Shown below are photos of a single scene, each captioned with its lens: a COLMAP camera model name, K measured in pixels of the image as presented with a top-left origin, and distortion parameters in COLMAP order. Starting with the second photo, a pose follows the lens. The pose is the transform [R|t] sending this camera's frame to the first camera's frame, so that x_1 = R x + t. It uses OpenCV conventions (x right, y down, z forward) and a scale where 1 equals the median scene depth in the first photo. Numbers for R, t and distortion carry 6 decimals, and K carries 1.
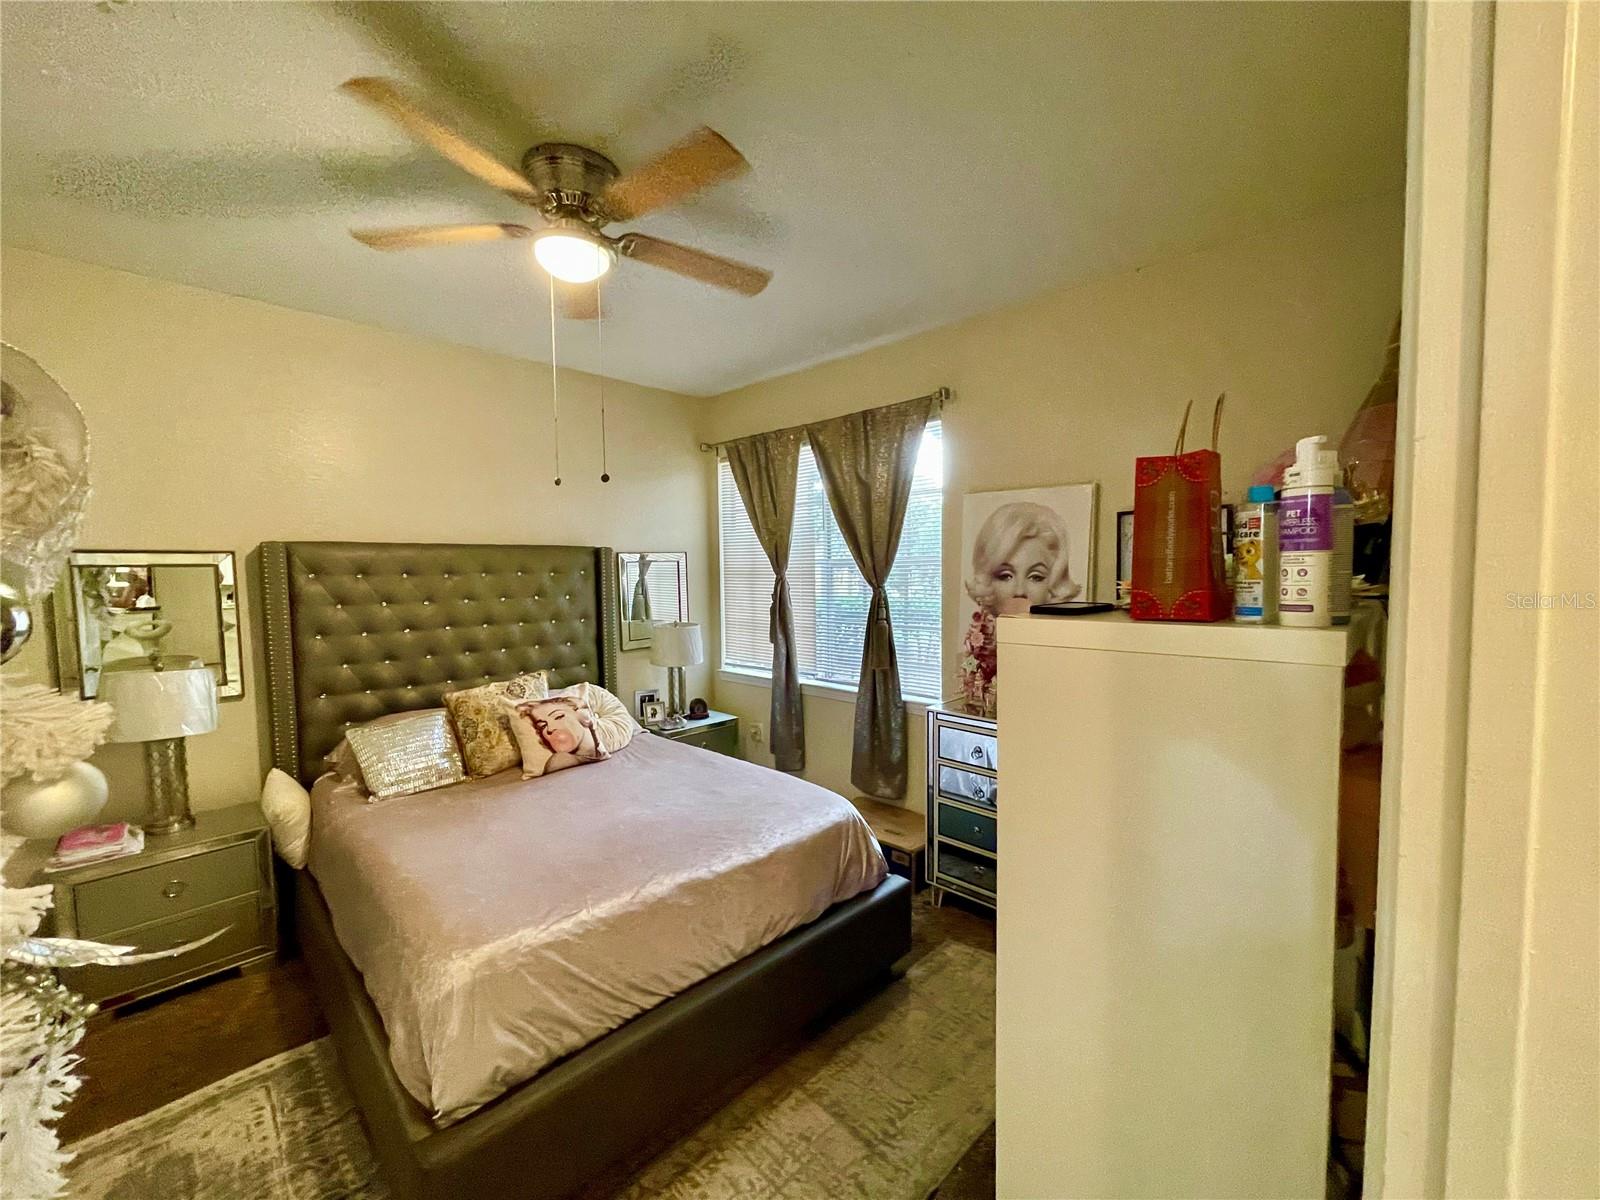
lens RADIAL K [[642.2, 0, 805.1], [0, 642.2, 610.6], [0, 0, 1]] dist [-0.004140, 0.000408]
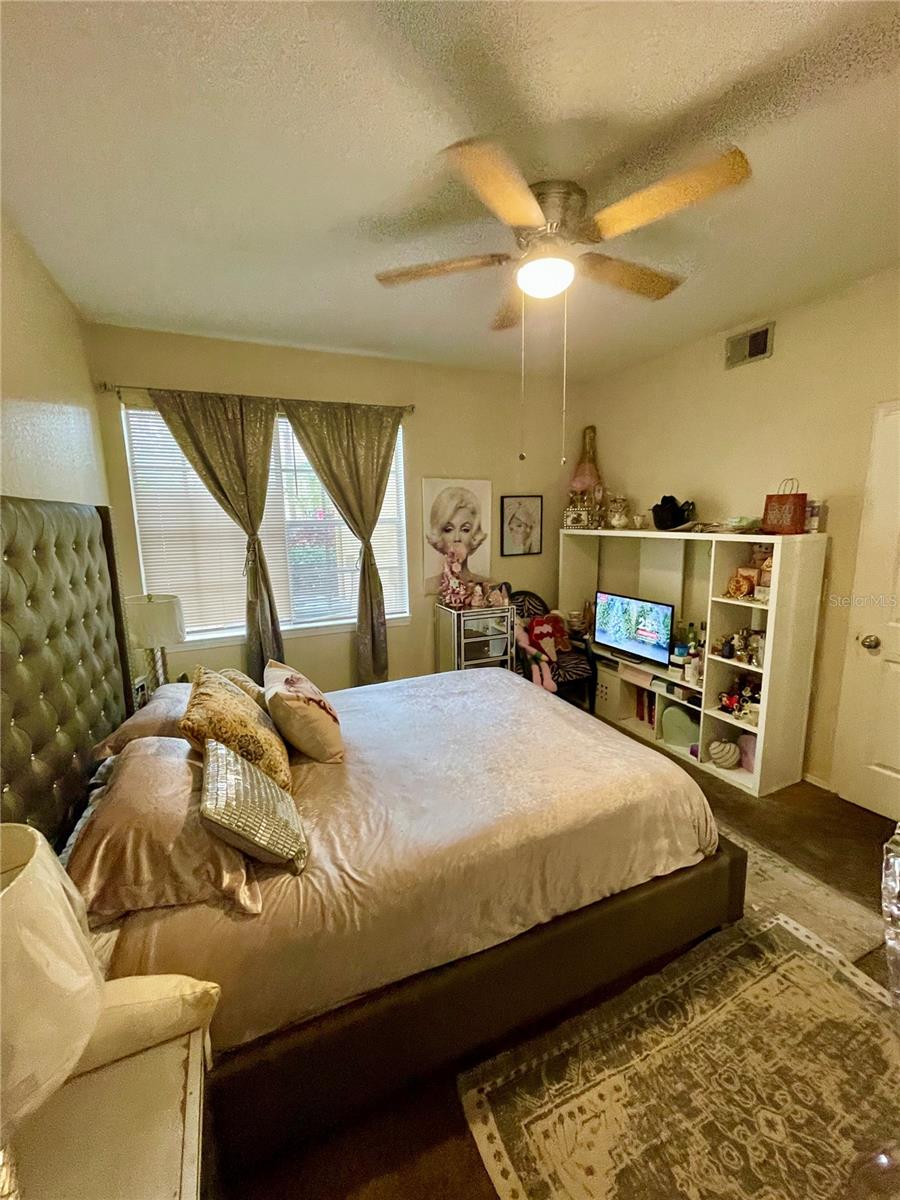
lens RADIAL K [[481.7, 0, 451.7], [0, 481.7, 590.6], [0, 0, 1]] dist [-0.004140, 0.000408]
pose [[0.368344, -0.135875, 0.919707, -0.870601], [0.076497, 0.990337, 0.115673, -0.041901], [-0.926537, 0.027748, 0.375179, 0.521022]]
